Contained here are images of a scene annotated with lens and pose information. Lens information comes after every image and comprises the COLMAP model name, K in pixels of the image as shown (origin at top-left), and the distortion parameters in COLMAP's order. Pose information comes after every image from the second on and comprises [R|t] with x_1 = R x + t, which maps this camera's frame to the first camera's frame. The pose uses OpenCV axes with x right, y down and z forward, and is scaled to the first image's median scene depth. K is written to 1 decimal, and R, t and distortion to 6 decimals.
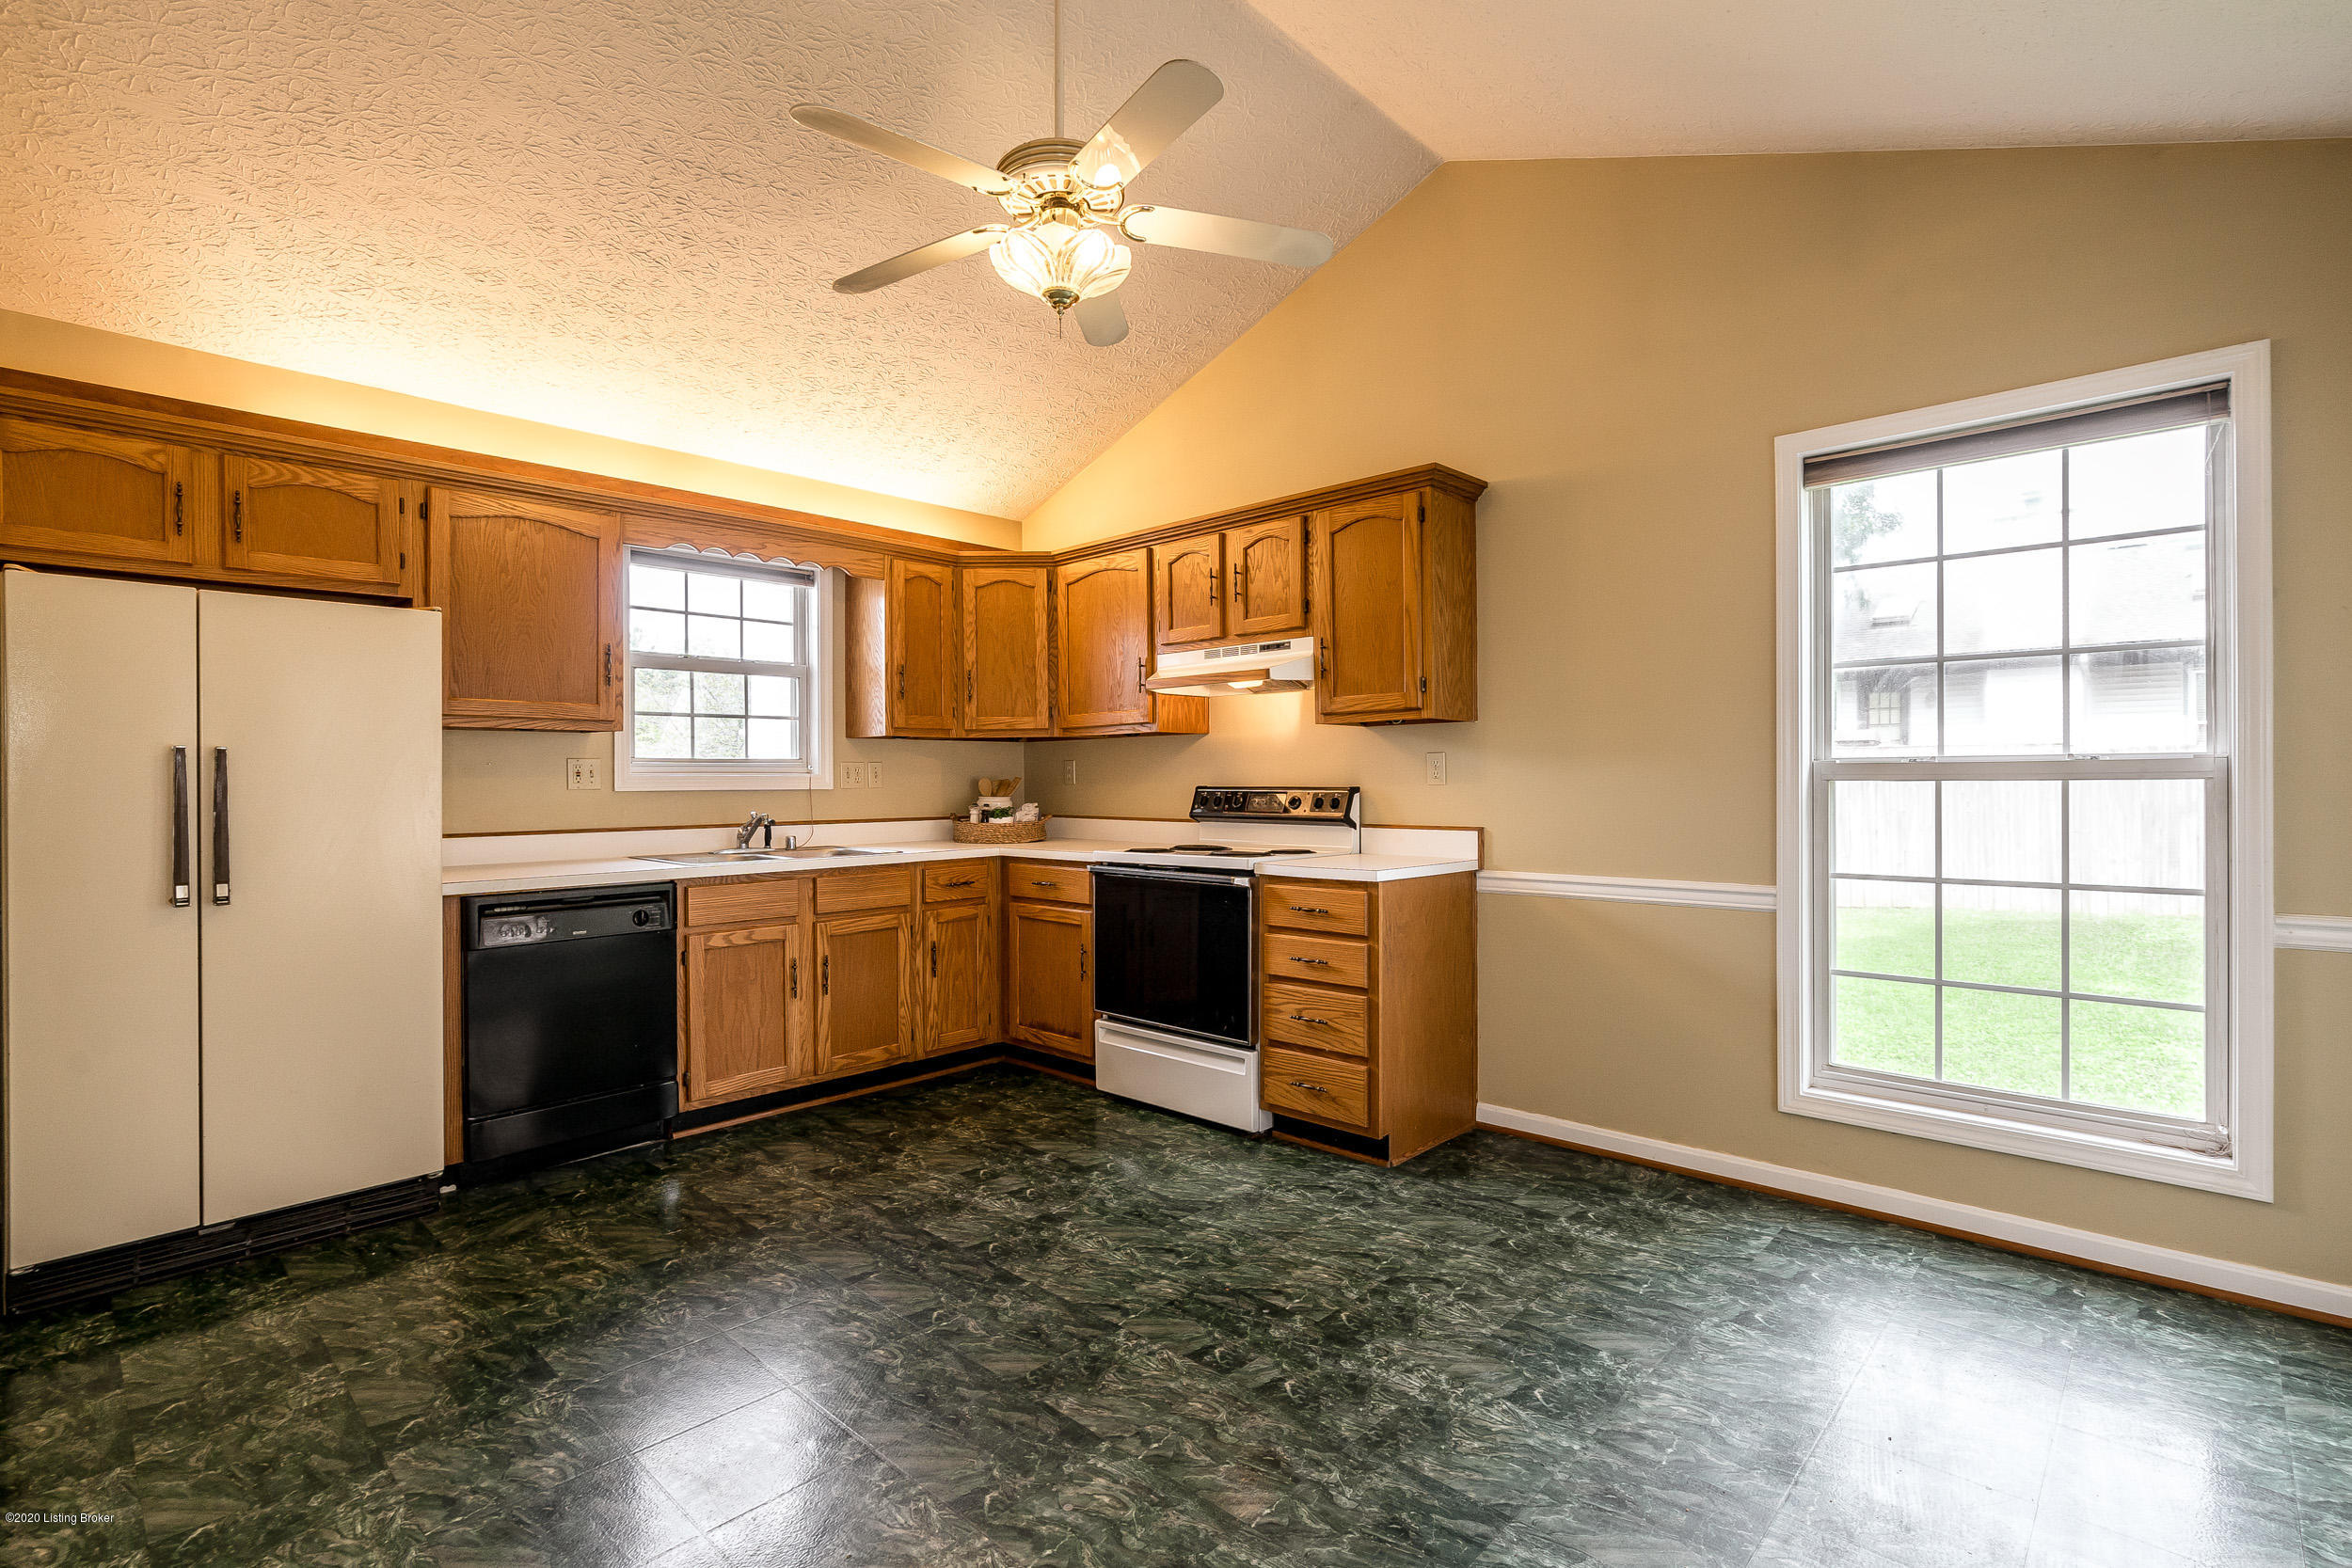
lens RADIAL K [[1061.1, 0, 1158.0], [0, 1061.1, 785.6], [0, 0, 1]] dist [-0.018169, 0.007440]
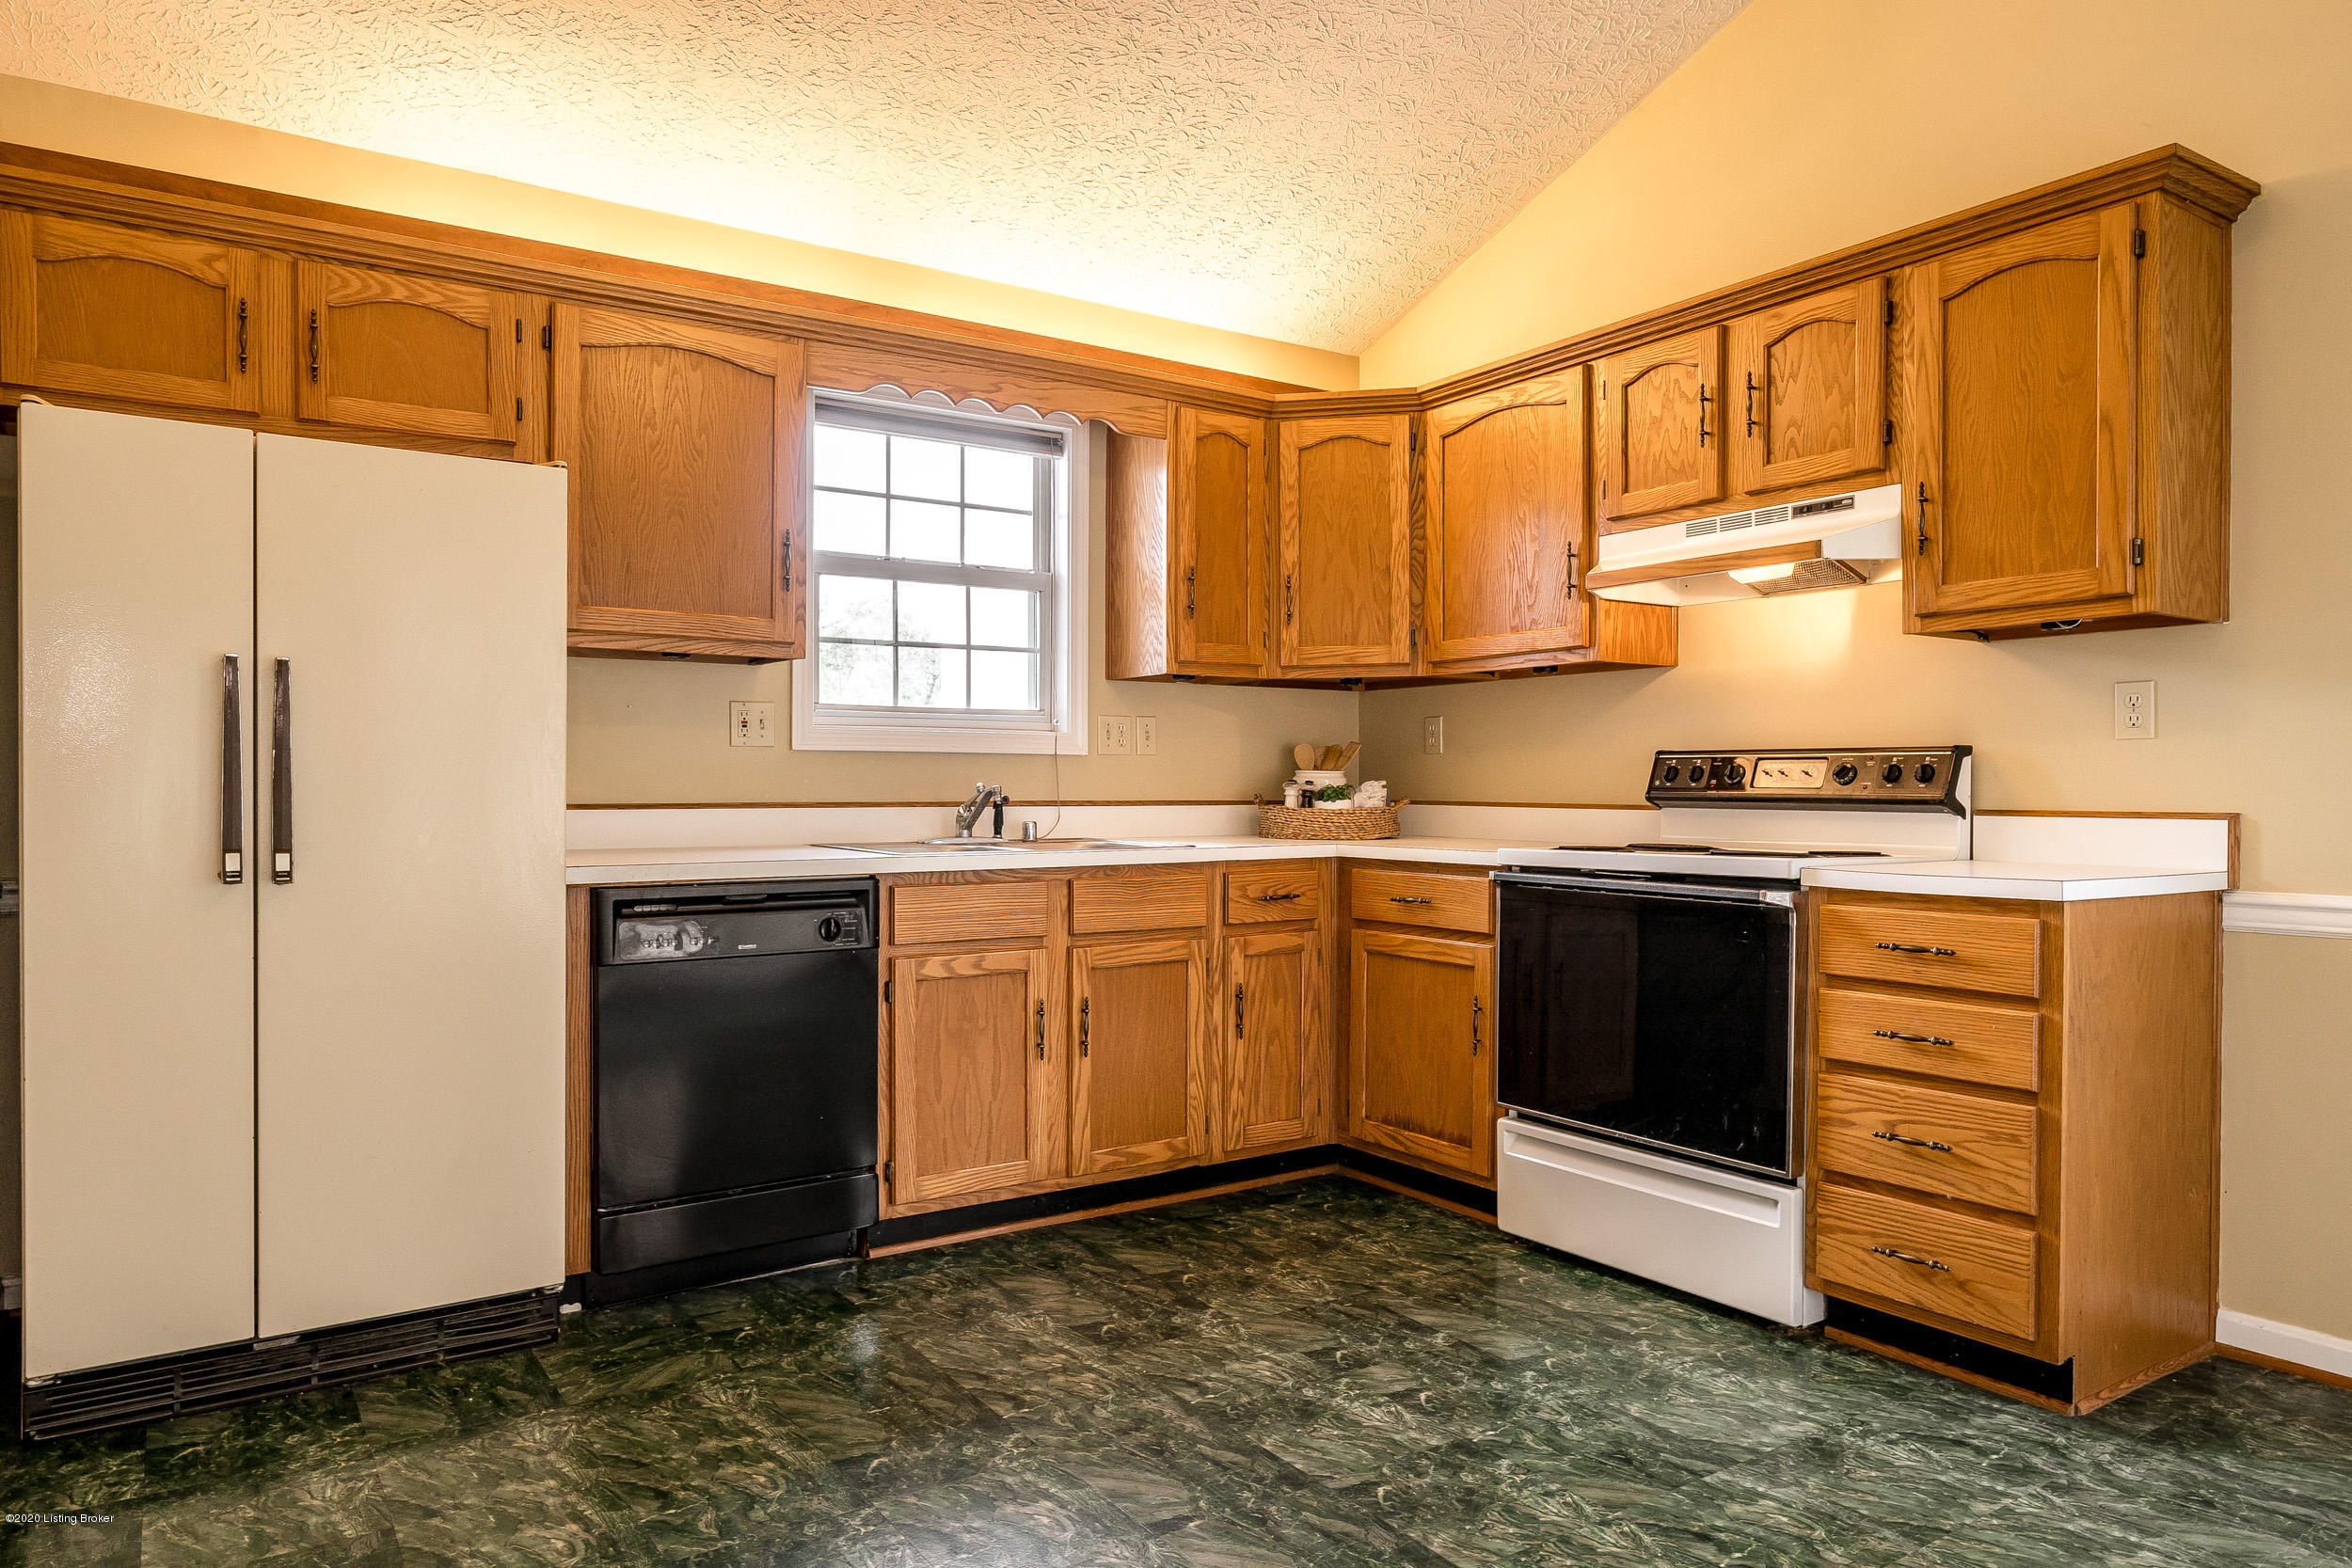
lens RADIAL K [[1447.6, 0, 1133.8], [0, 1447.6, 800.2], [0, 0, 1]] dist [-0.005908, -0.000246]
pose [[0.973127, 0.009961, -0.230053, -0.088569], [-0.008484, 0.999937, 0.007410, 0.034515], [0.230113, -0.005259, 0.973150, 0.145166]]
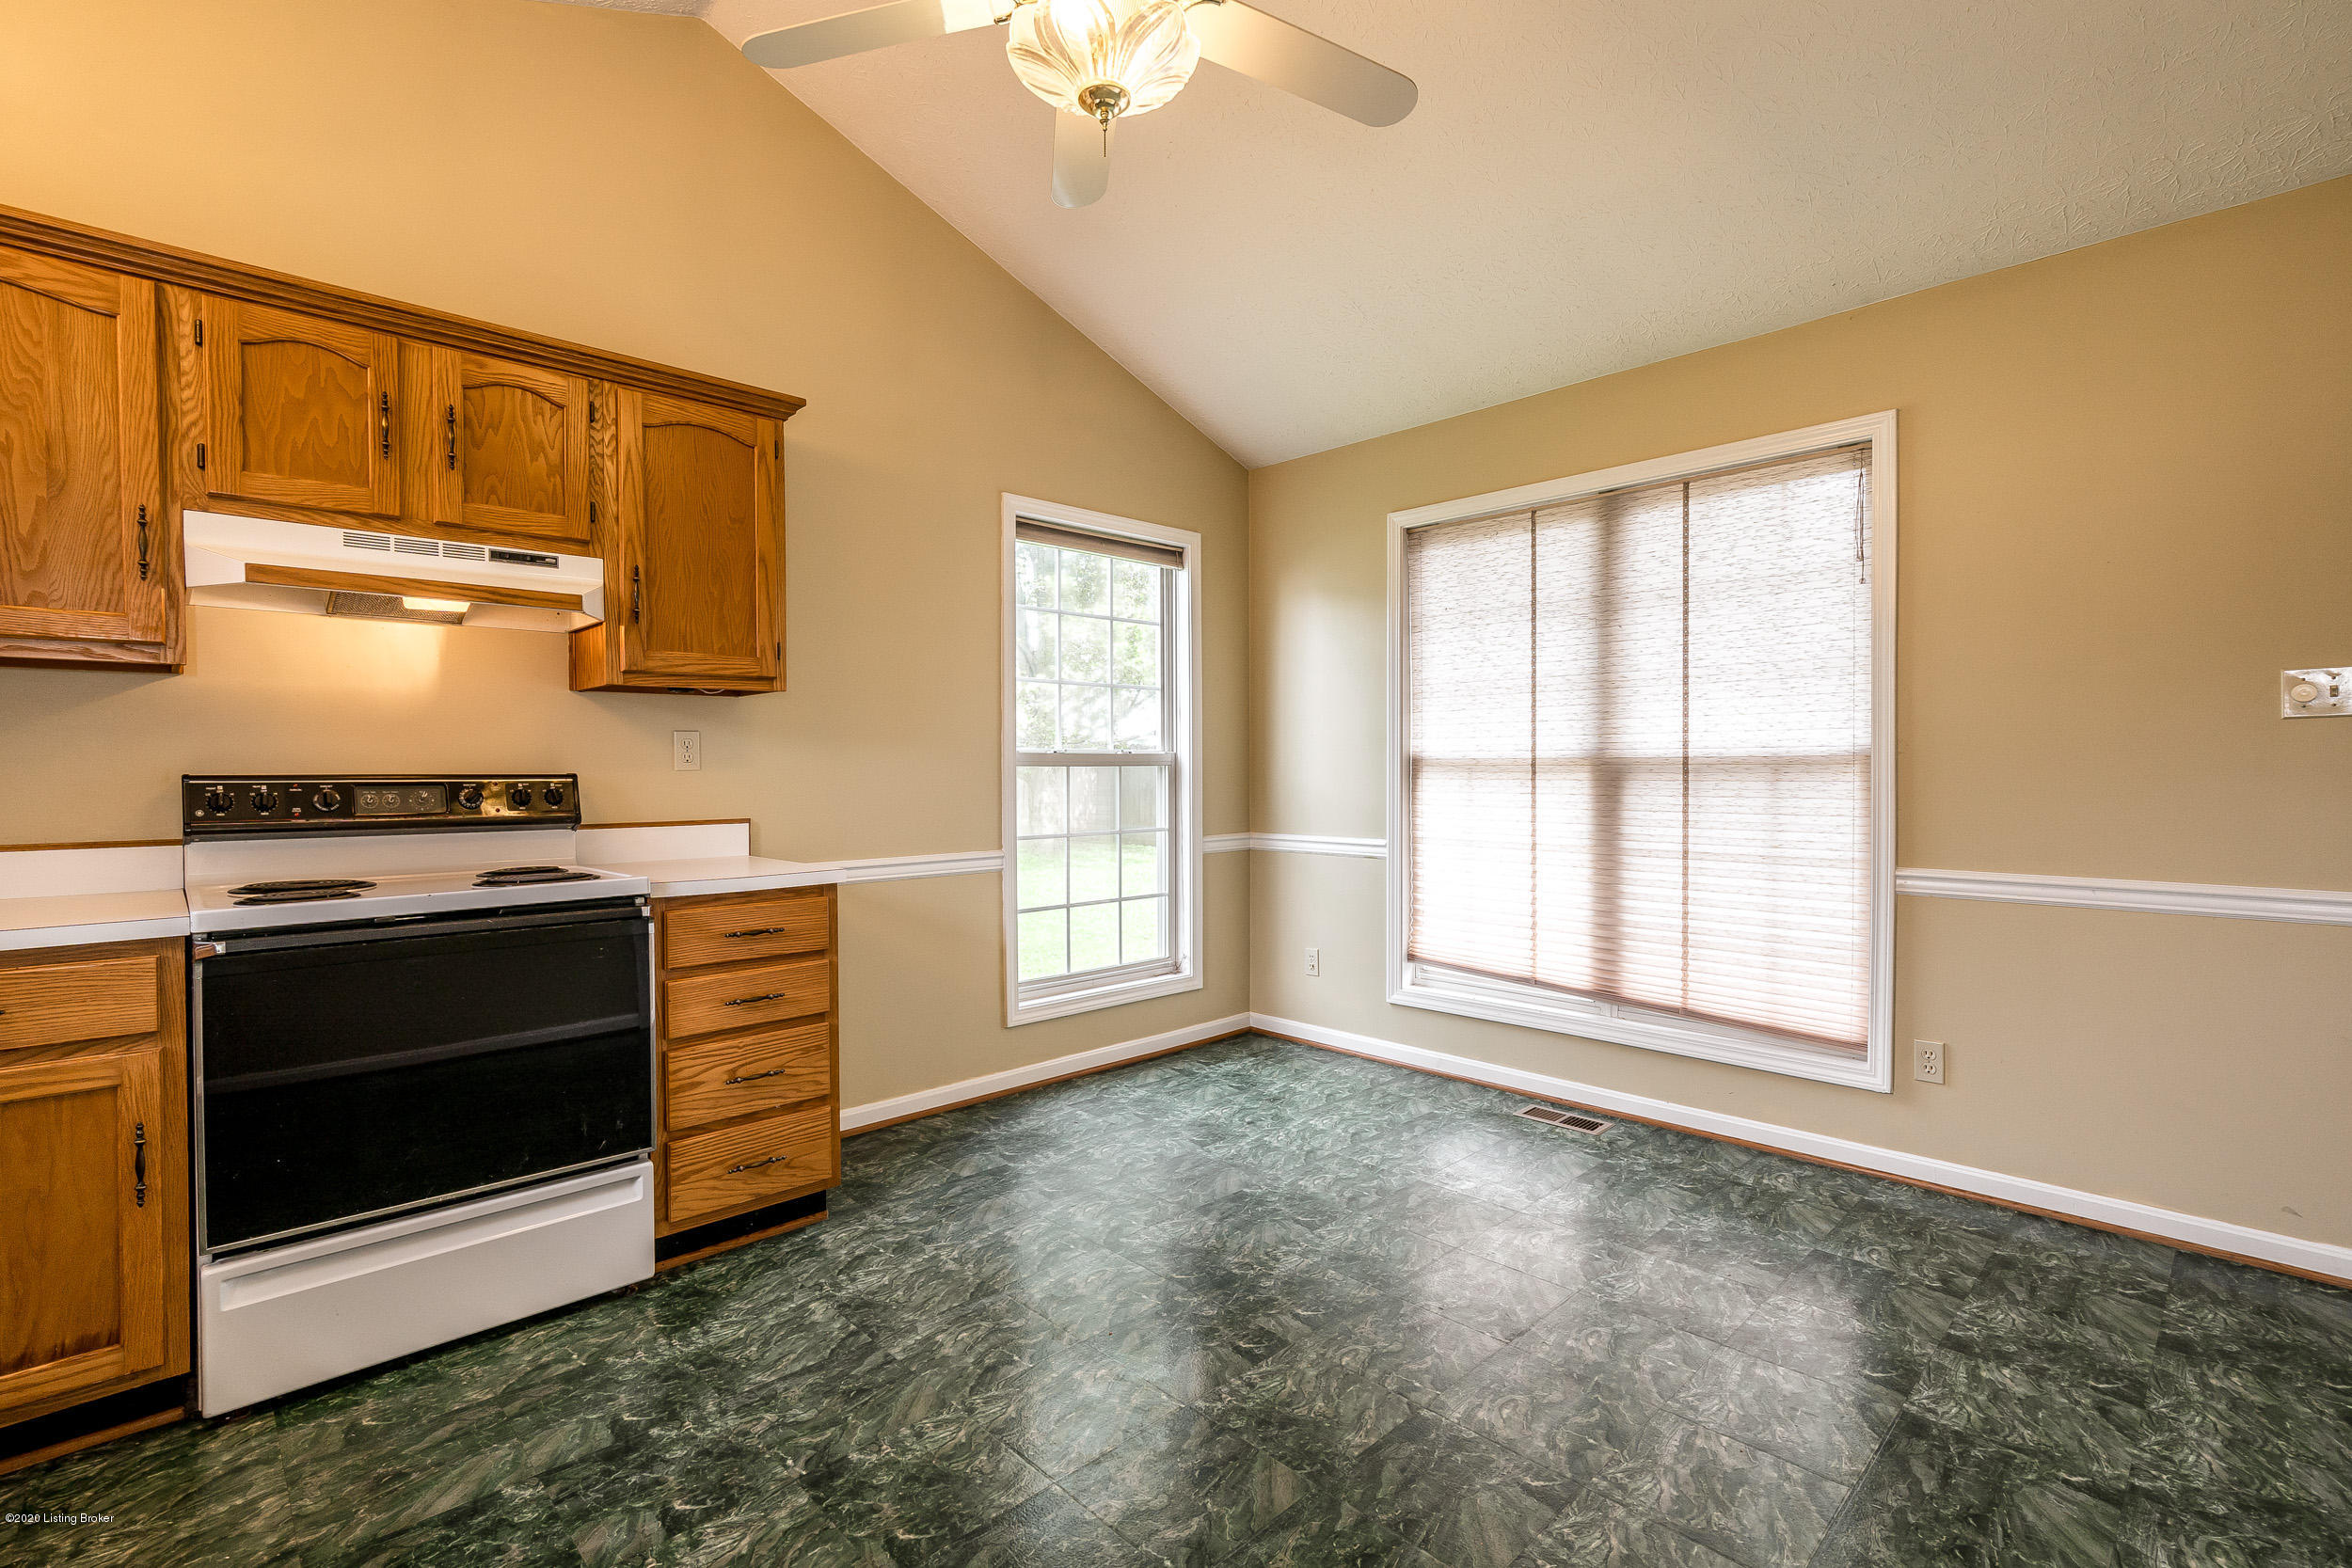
lens RADIAL K [[1061.1, 0, 1158.0], [0, 1061.1, 785.6], [0, 0, 1]] dist [-0.018169, 0.007440]
pose [[0.062936, -0.012030, 0.997945, -0.593980], [0.008259, 0.999899, 0.011533, 0.004998], [-0.997983, 0.007516, 0.063029, 0.659429]]
